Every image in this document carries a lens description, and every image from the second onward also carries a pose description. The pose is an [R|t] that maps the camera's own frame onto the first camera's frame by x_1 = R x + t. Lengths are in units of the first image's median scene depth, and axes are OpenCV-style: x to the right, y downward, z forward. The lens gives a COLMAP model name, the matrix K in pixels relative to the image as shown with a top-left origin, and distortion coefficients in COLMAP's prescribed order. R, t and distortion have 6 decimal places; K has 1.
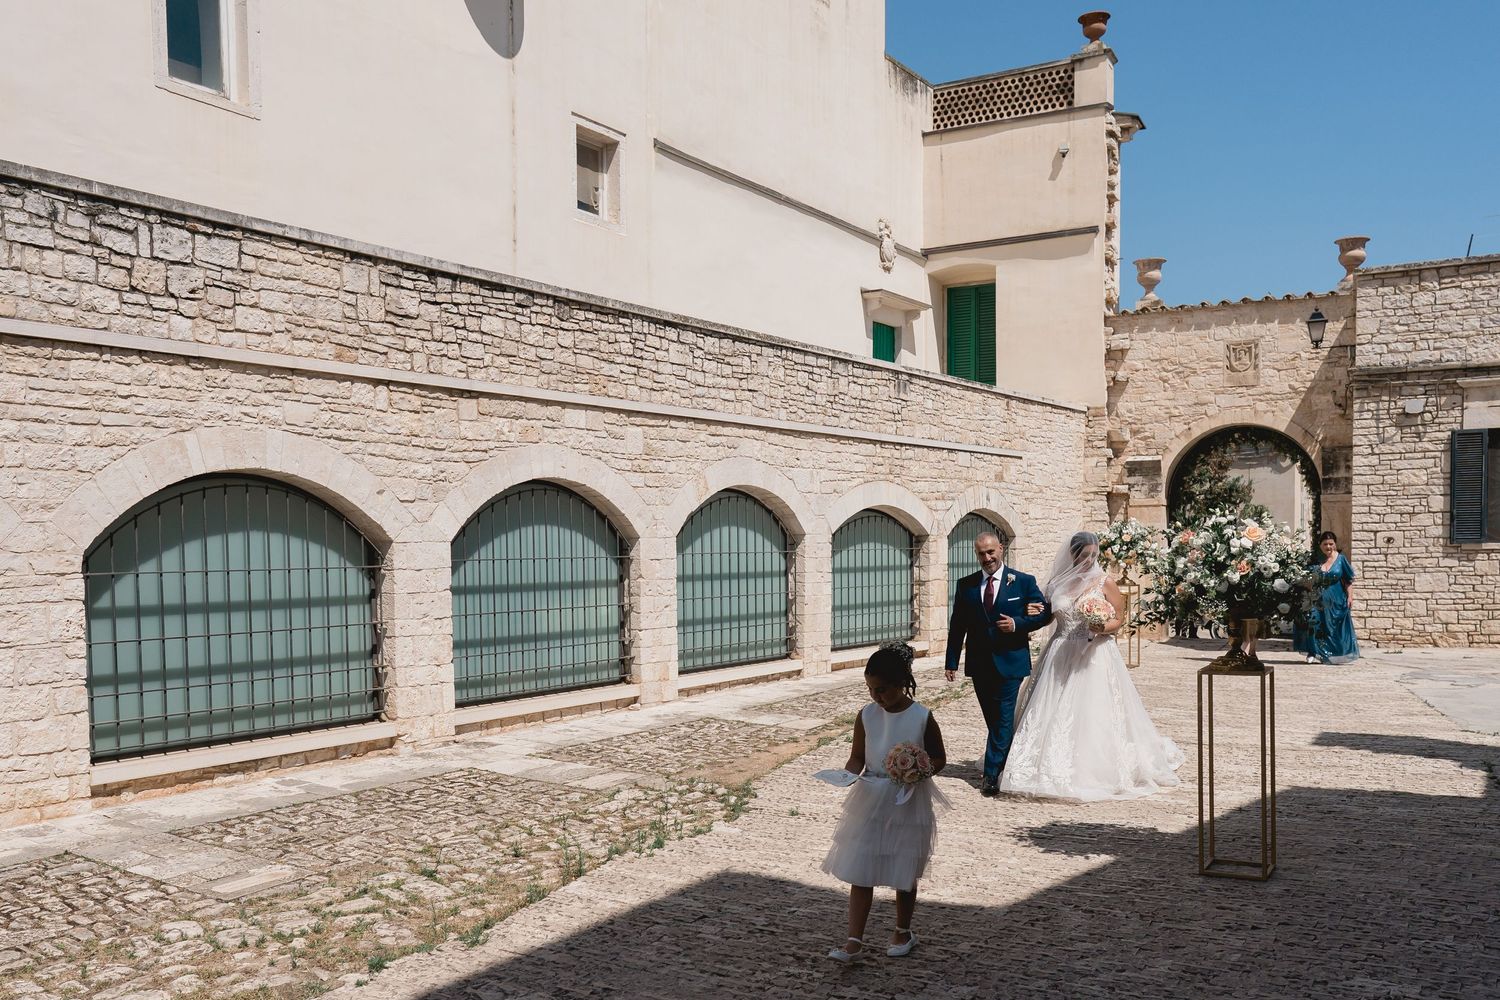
lens RADIAL K [[1195.4, 0, 749.6], [0, 1195.4, 606.7], [0, 0, 1]] dist [0.004998, 0.001447]
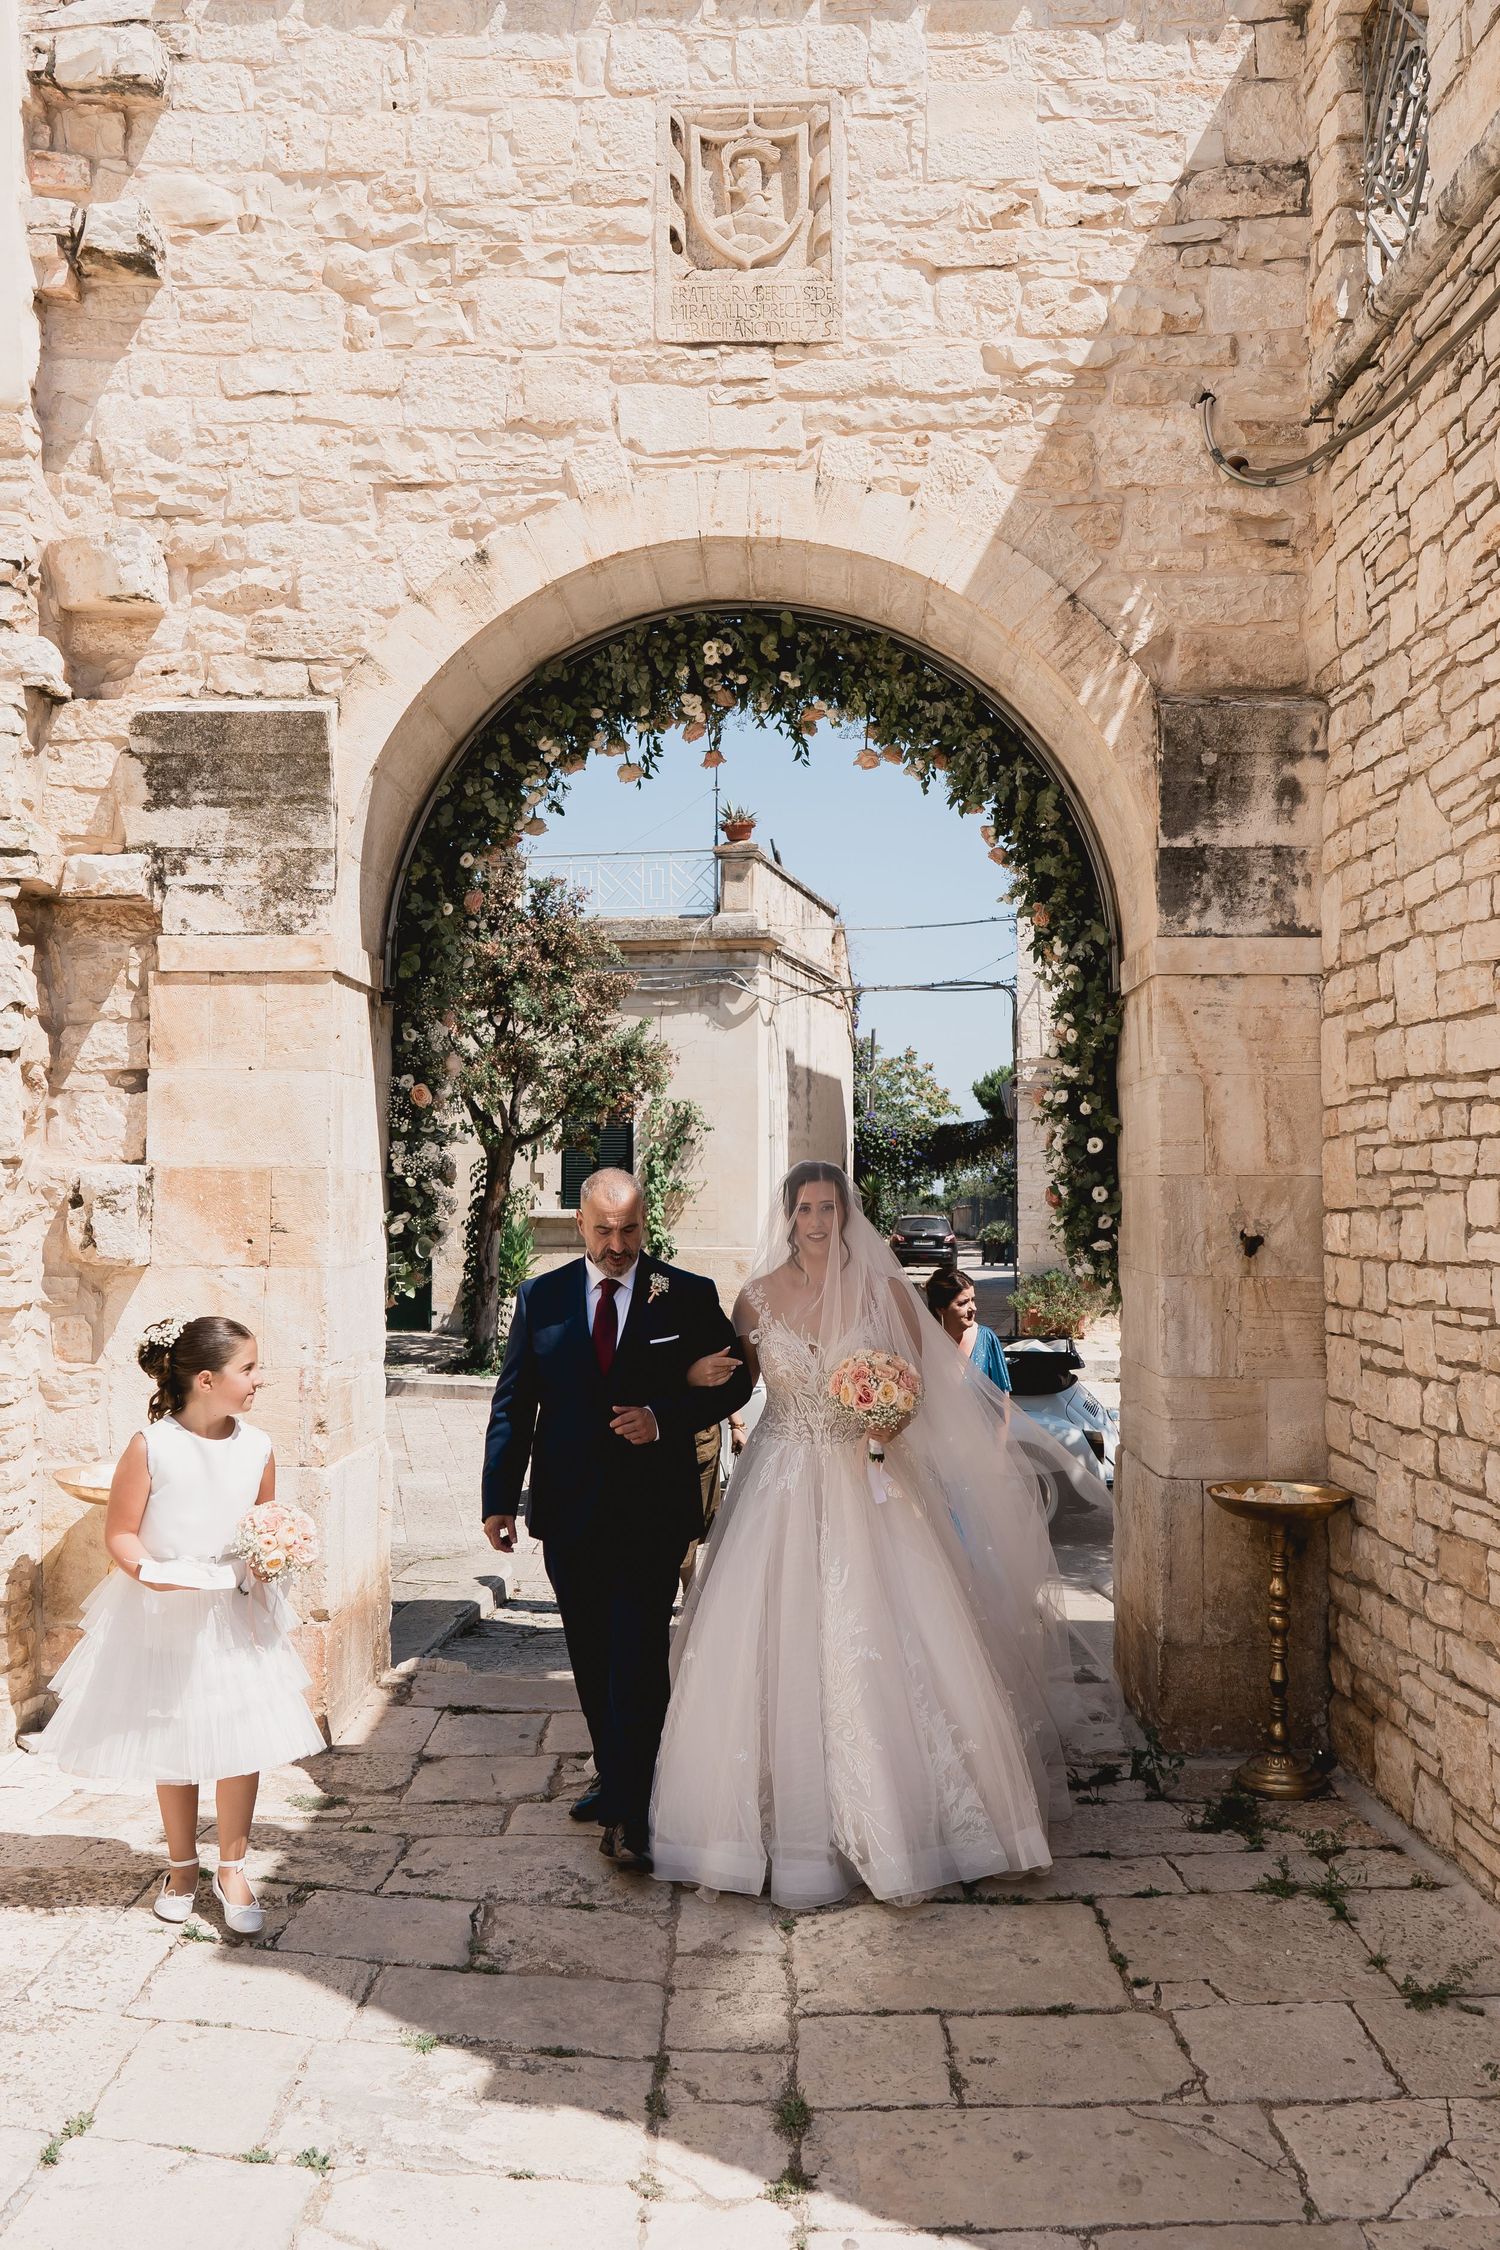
lens RADIAL K [[1650.3, 0, 750.0], [0, 1650.3, 1125.0], [0, 0, 1]] dist [0.001723, 0.002512]
pose [[0.889083, 0.028305, 0.456870, 0.291887], [0.012041, 0.996295, -0.085156, -0.041748], [-0.457587, 0.081212, 0.885448, 0.766914]]
